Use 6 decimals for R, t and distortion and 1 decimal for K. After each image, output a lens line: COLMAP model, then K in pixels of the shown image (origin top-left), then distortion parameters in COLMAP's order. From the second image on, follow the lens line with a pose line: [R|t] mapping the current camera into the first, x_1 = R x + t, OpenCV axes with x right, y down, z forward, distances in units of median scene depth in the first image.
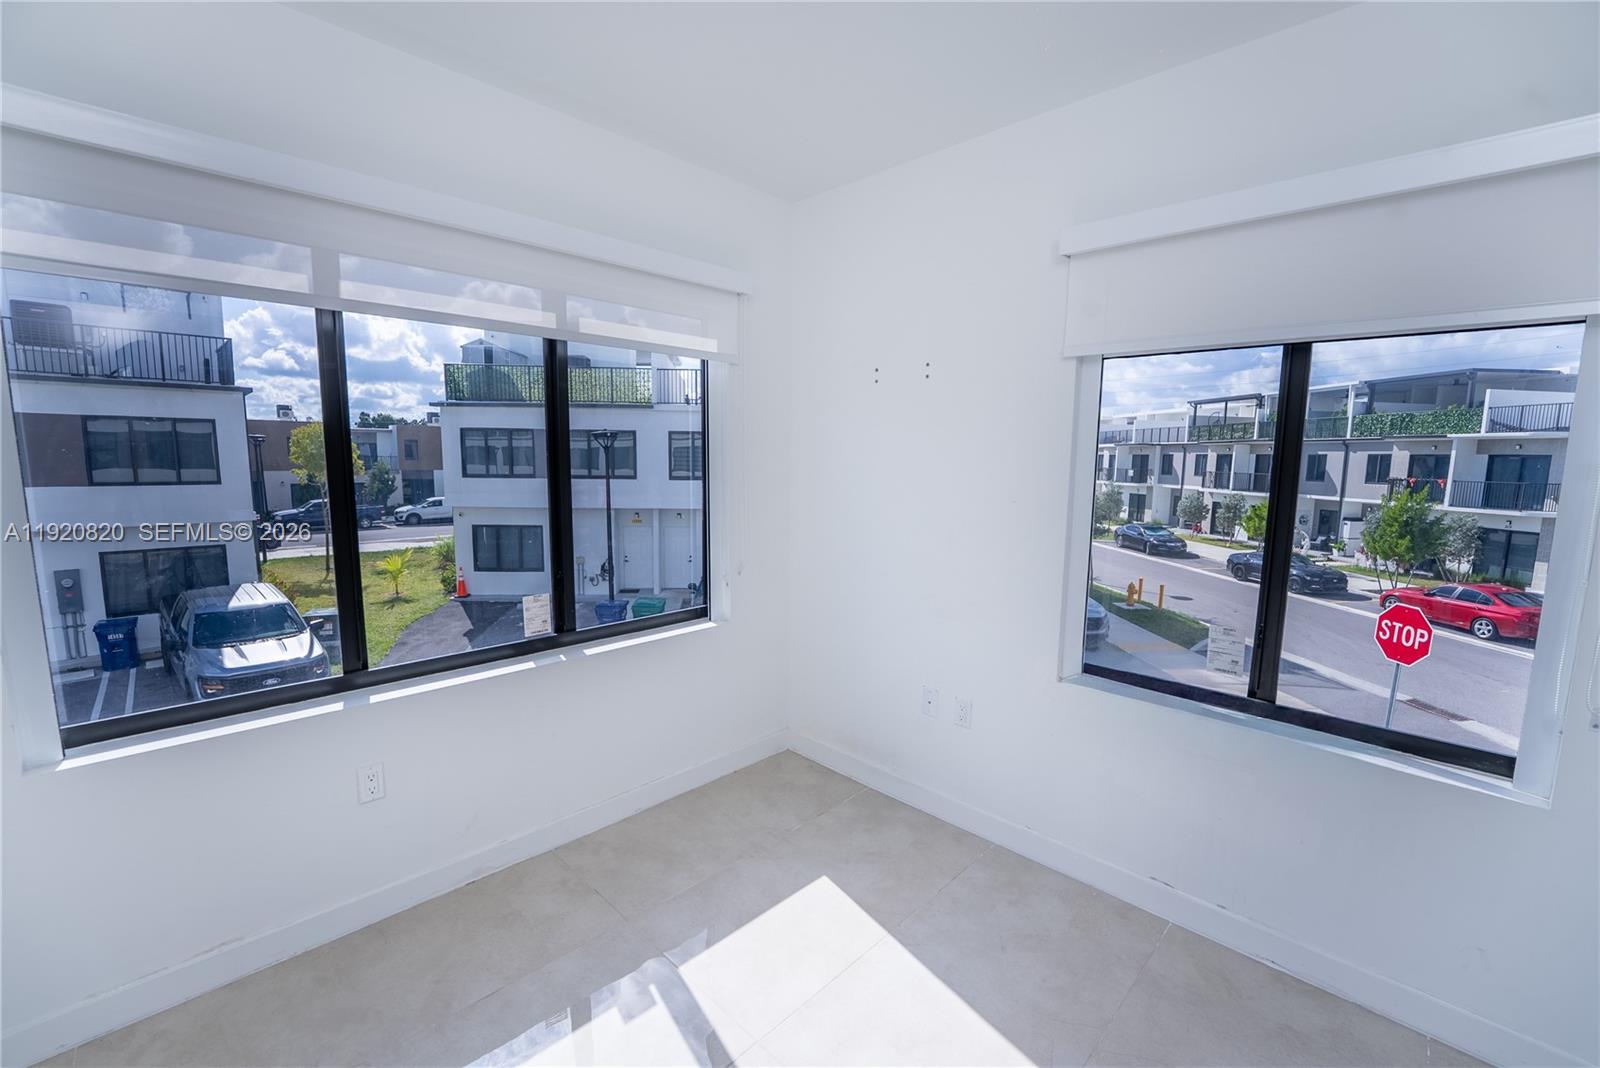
lens RADIAL K [[651.0, 0, 810.7], [0, 651.0, 537.2], [0, 0, 1]] dist [-0.000959, 0.000398]
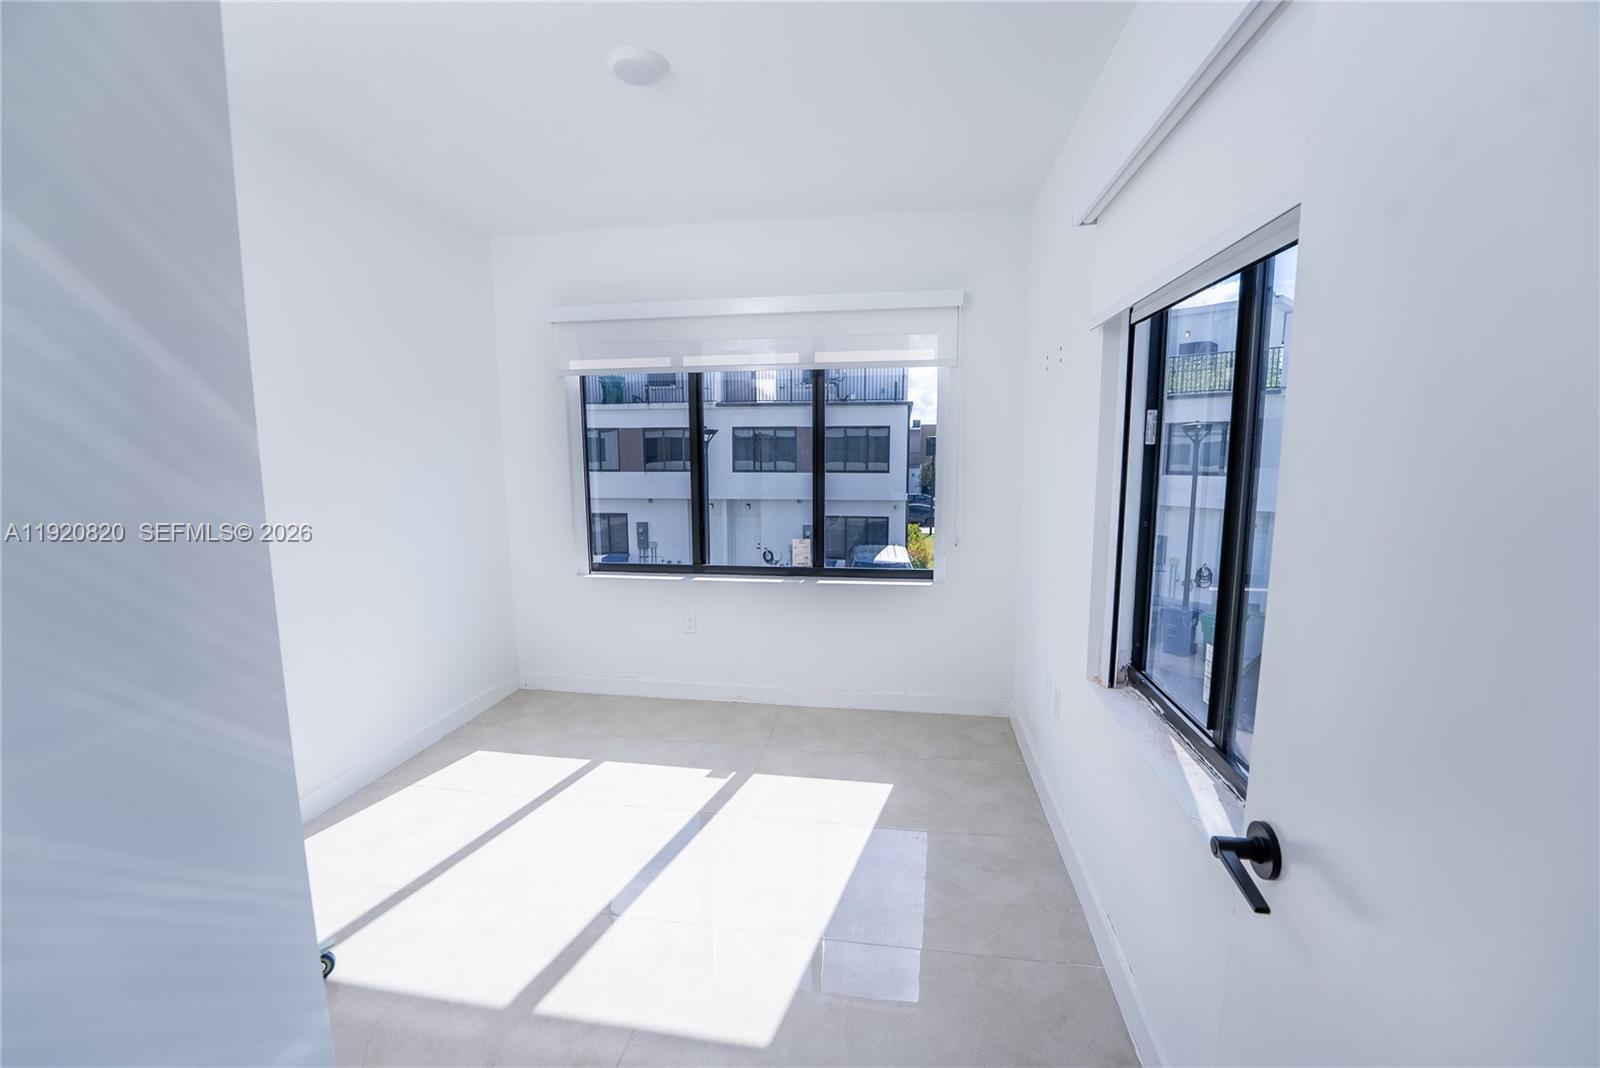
lens RADIAL K [[642.9, 0, 799.2], [0, 642.9, 535.1], [0, 0, 1]] dist [-0.000407, -0.000017]
pose [[0.617296, 0.094550, -0.781029, 0.056865], [-0.090906, 0.994675, 0.048565, 0.000752], [0.781461, 0.041021, 0.622604, 0.006077]]
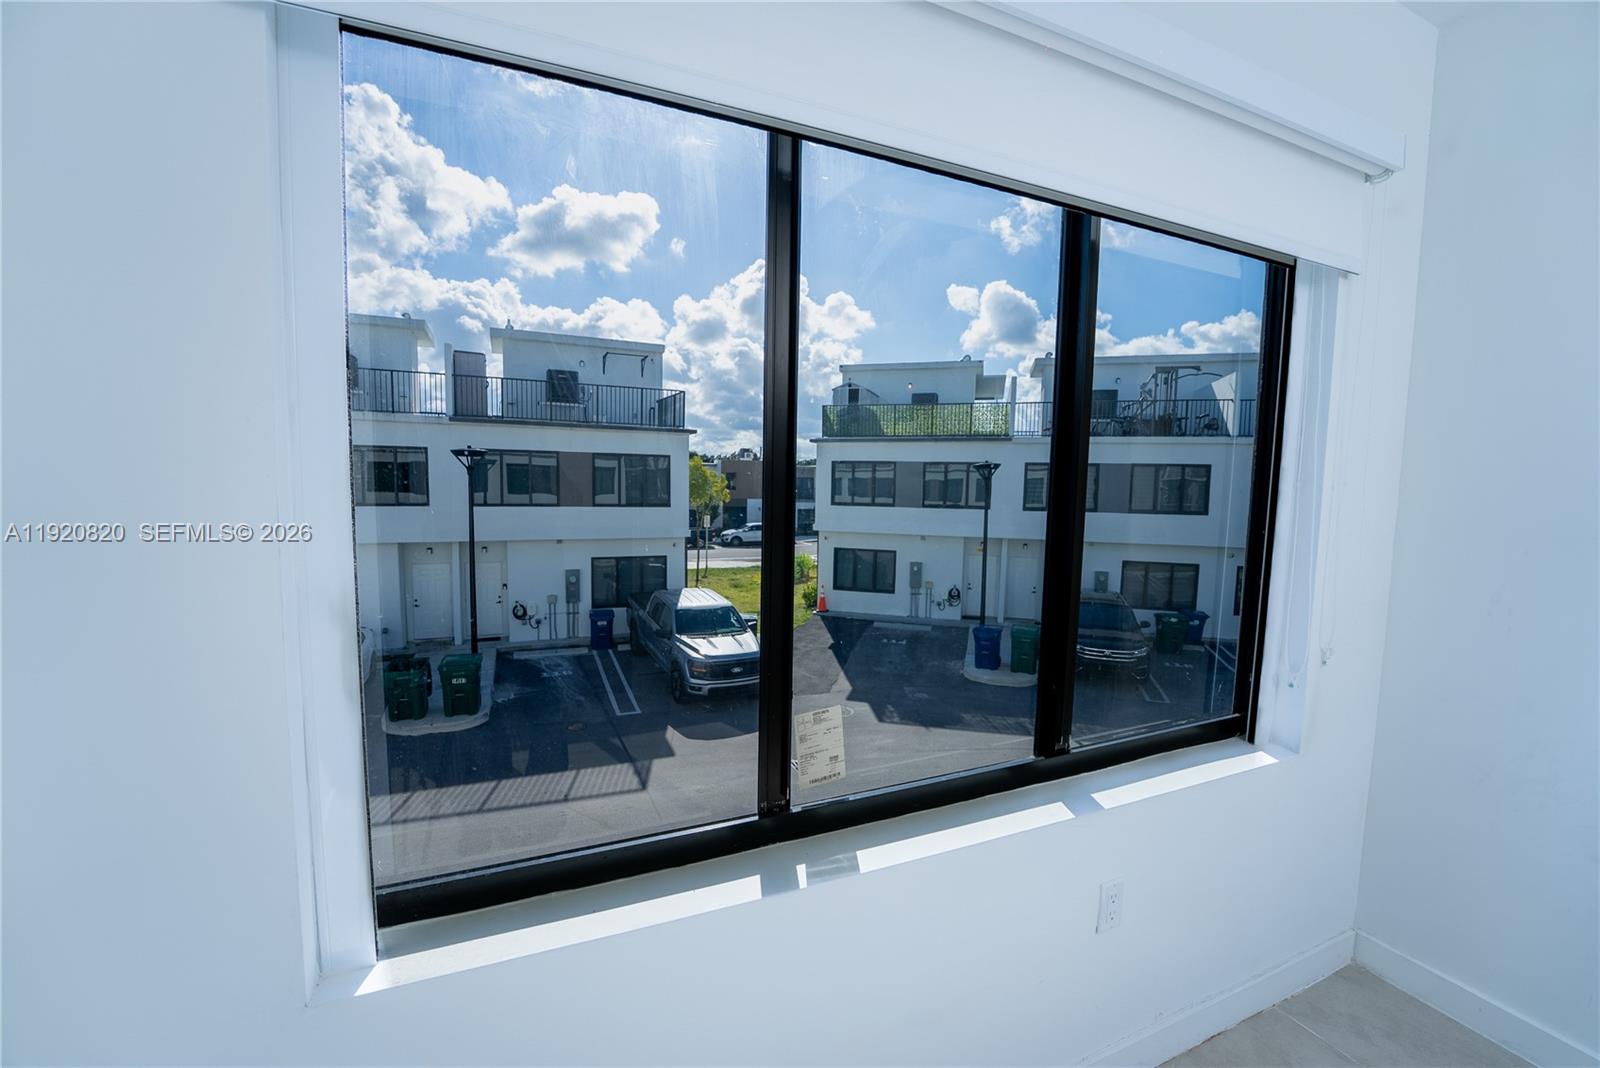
lens RADIAL K [[700.8, 0, 746.3], [0, 700.8, 521.3], [0, 0, 1]] dist [0.001651, 0.000024]
pose [[0.941152, 0.024449, -0.337097, -0.323842], [-0.049396, 0.996621, -0.065627, 0.027401], [0.334353, 0.078416, 0.939180, -0.217648]]
